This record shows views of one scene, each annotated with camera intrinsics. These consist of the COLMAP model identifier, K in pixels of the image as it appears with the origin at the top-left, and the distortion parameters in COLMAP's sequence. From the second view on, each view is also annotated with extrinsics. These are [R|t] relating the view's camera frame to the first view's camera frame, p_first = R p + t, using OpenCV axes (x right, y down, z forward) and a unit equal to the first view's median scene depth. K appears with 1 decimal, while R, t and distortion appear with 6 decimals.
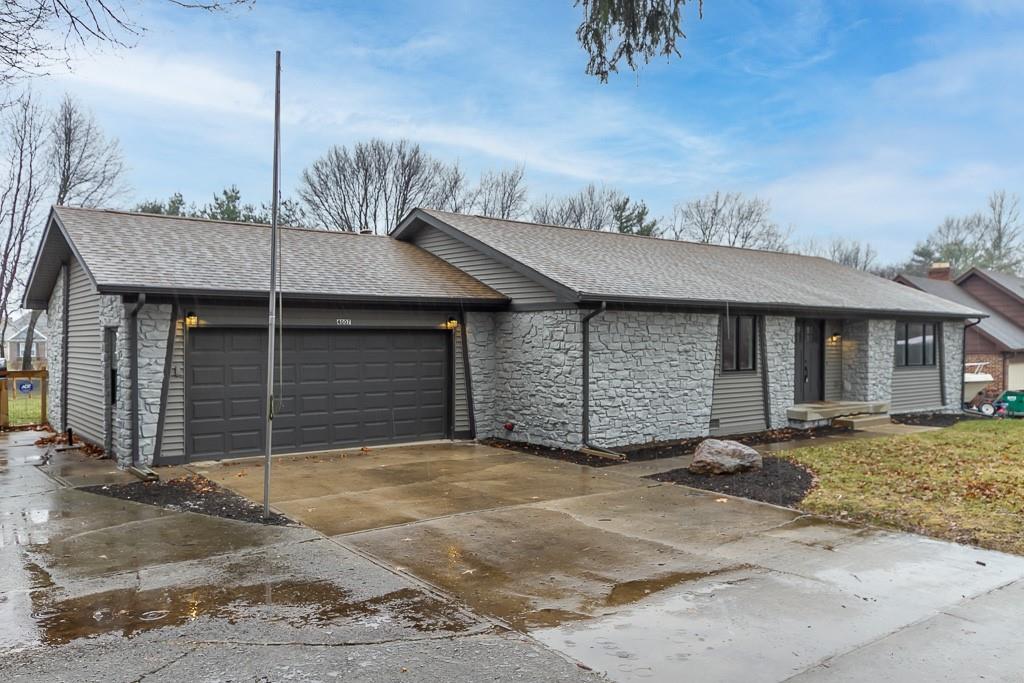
lens RADIAL K [[790.8, 0, 512.0], [0, 790.8, 341.5], [0, 0, 1]] dist [0.005587, 0.001815]
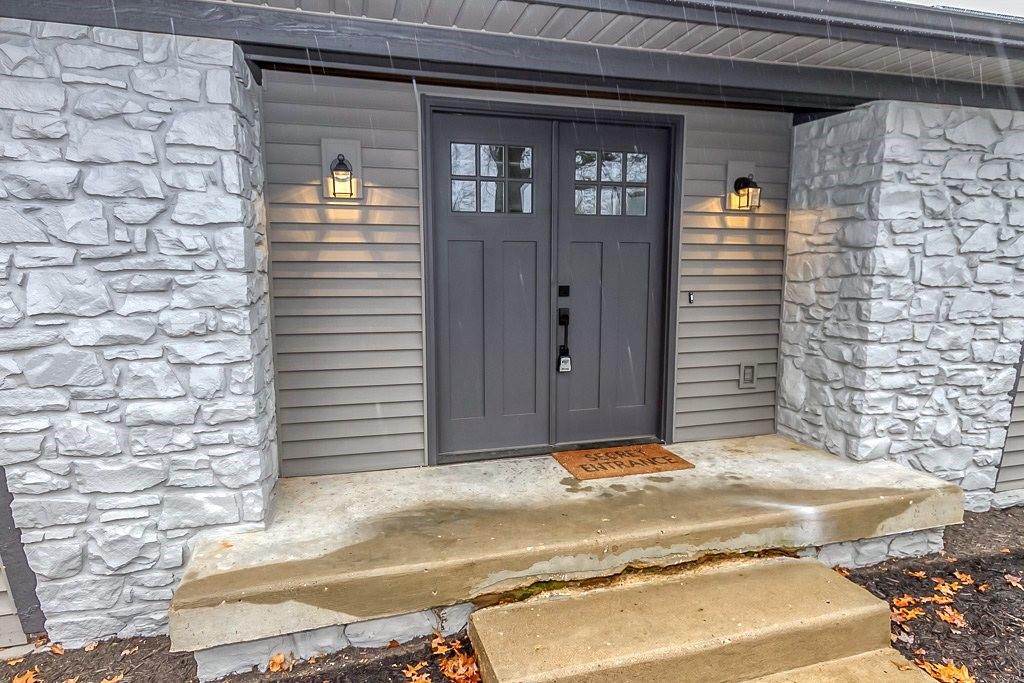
lens RADIAL K [[588.2, 0, 512.0], [0, 588.2, 341.5], [0, 0, 1]] dist [0.002716, 0.000591]
pose [[0.924000, 0.043503, -0.379909, 0.467791], [0.004457, 0.992215, 0.124458, 0.019423], [0.382366, -0.116693, 0.916613, 0.895755]]
